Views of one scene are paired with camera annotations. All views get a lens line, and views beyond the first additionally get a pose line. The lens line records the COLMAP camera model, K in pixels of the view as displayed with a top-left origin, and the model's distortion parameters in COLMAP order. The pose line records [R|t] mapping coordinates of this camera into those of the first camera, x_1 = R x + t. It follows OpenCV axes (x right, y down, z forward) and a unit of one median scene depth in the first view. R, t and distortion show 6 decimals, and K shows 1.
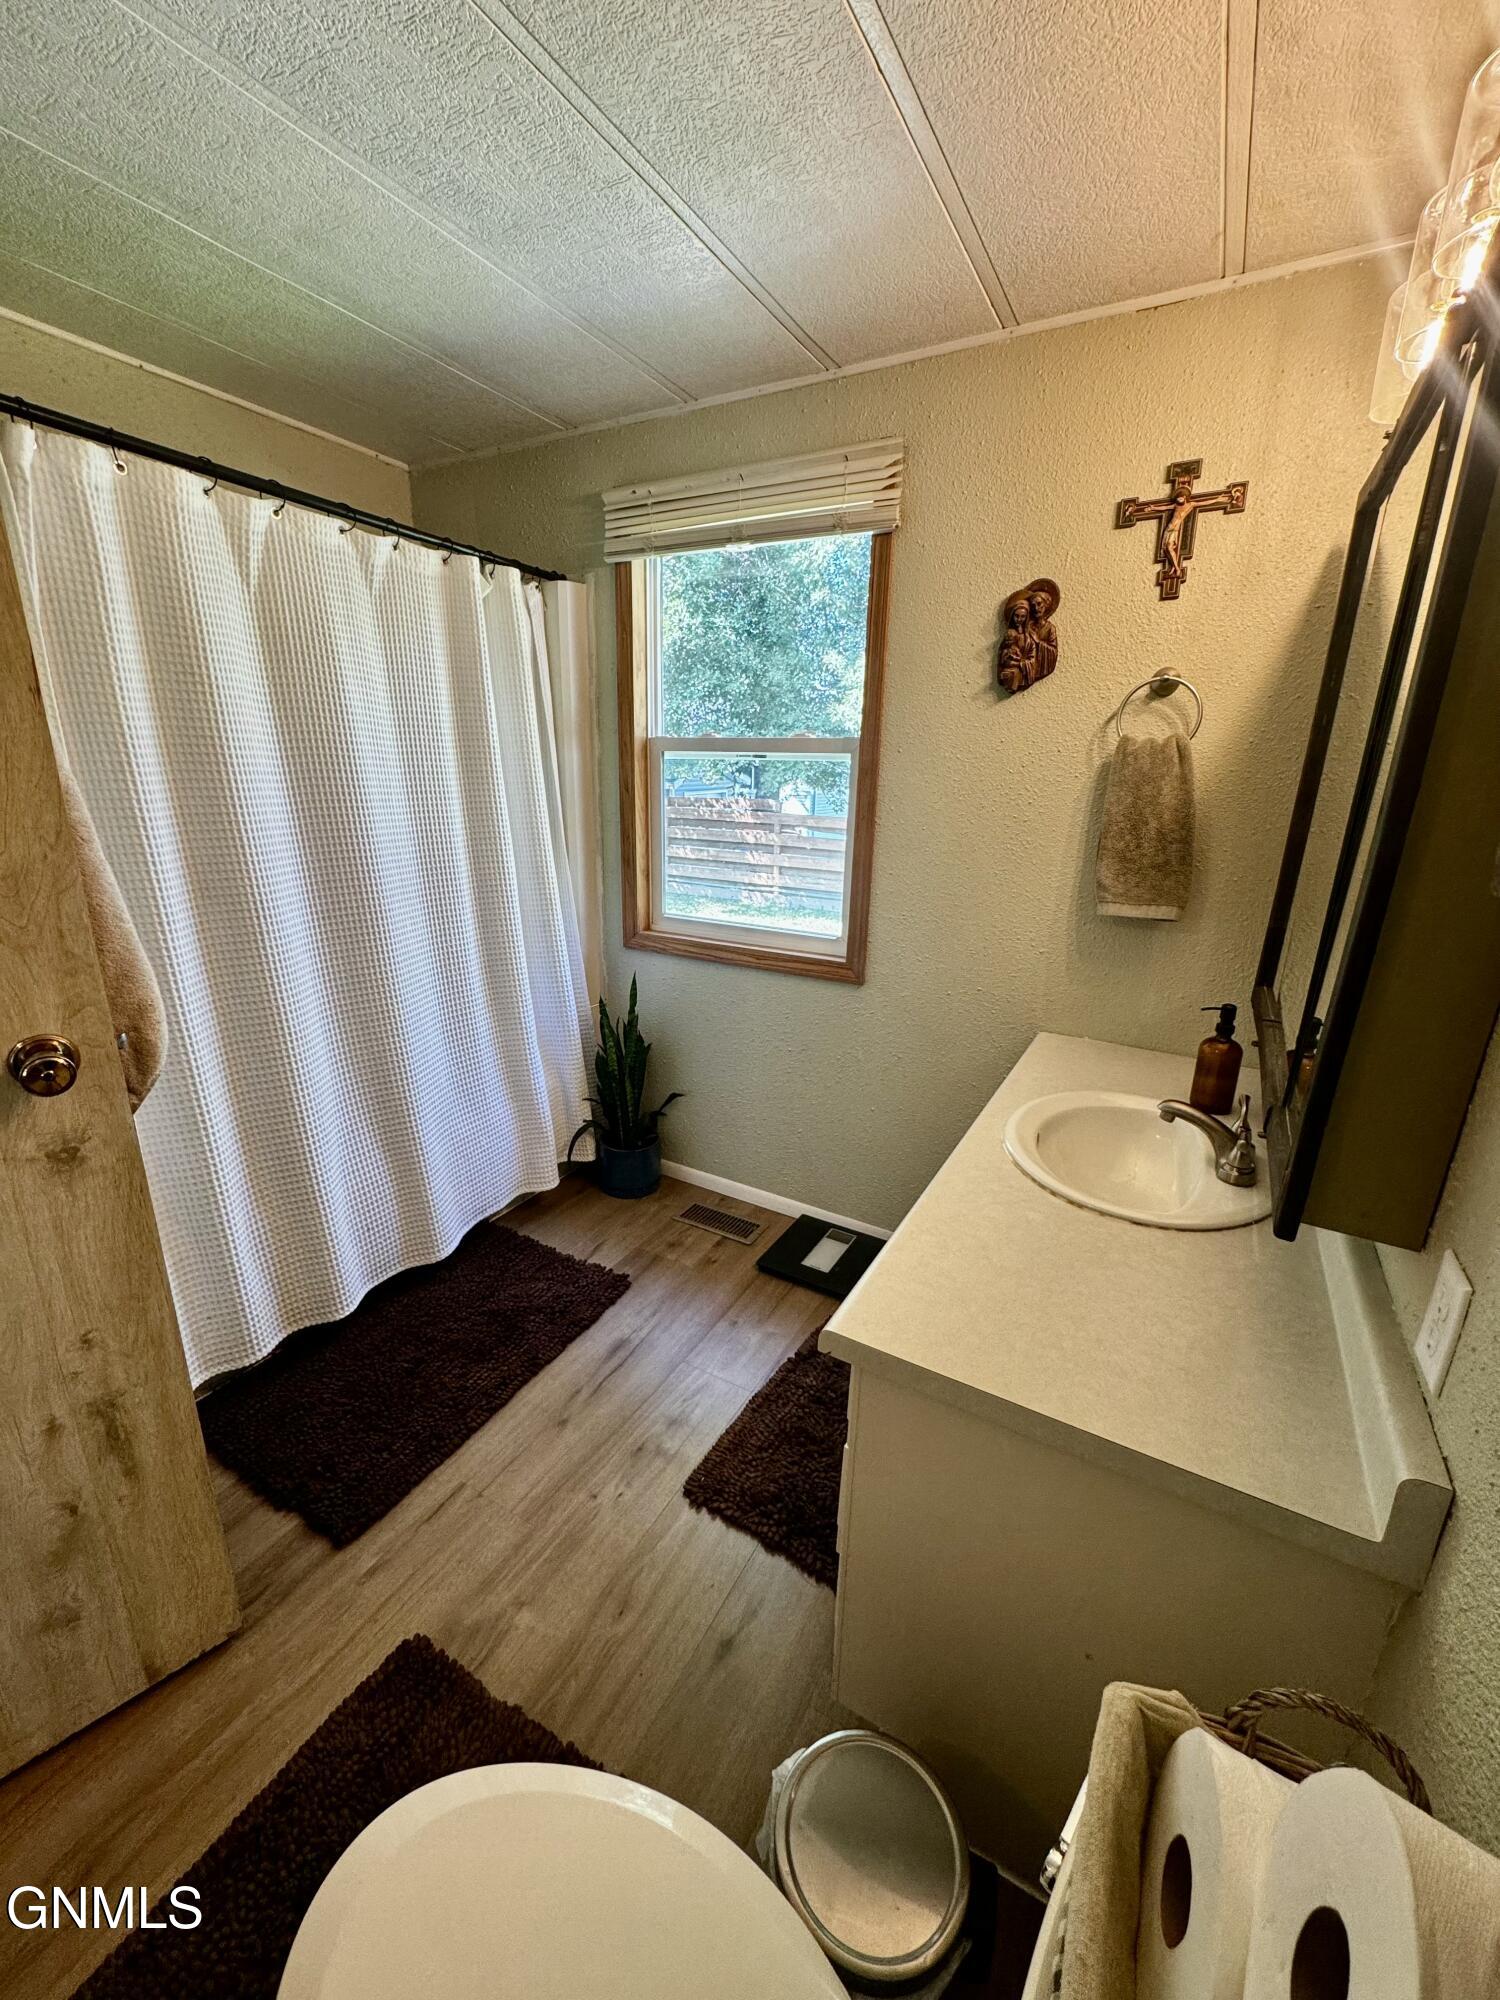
lens RADIAL K [[793.2, 0, 745.3], [0, 793.2, 1000.0], [0, 0, 1]] dist [-0.008070, 0.001117]
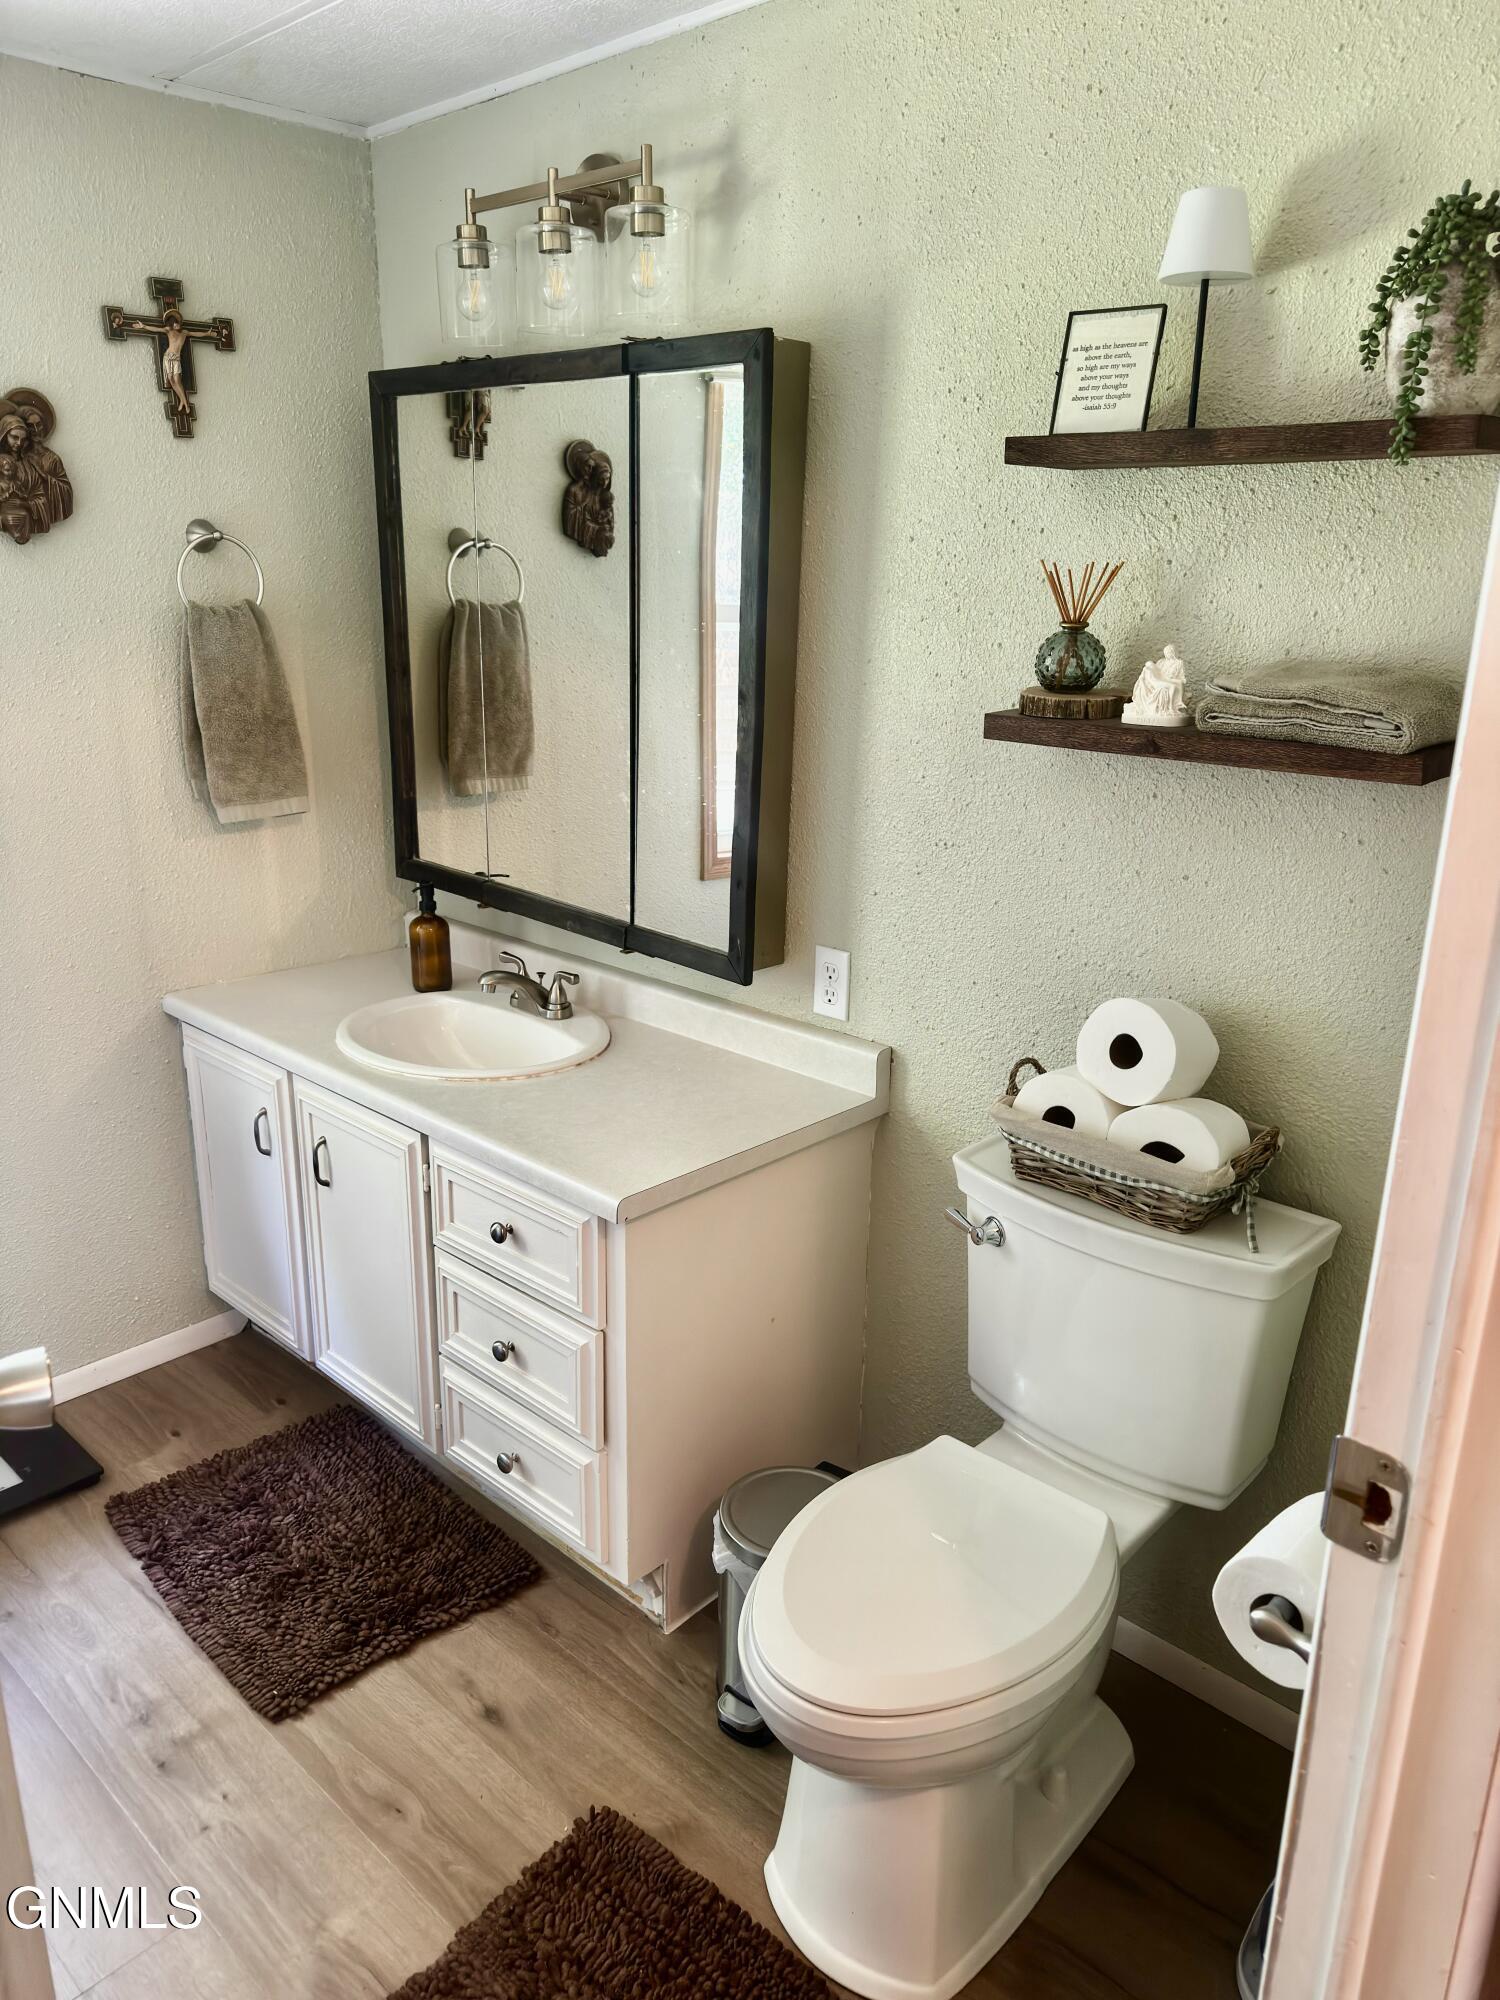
lens RADIAL K [[1397.1, 0, 742.8], [0, 1397.1, 1005.9], [0, 0, 1]] dist [0.072681, -0.096830]
pose [[0.233755, -0.298256, 0.925420, -0.903593], [0.264836, 0.935332, 0.234554, -0.143323], [-0.935532, 0.190256, 0.297627, 0.118028]]
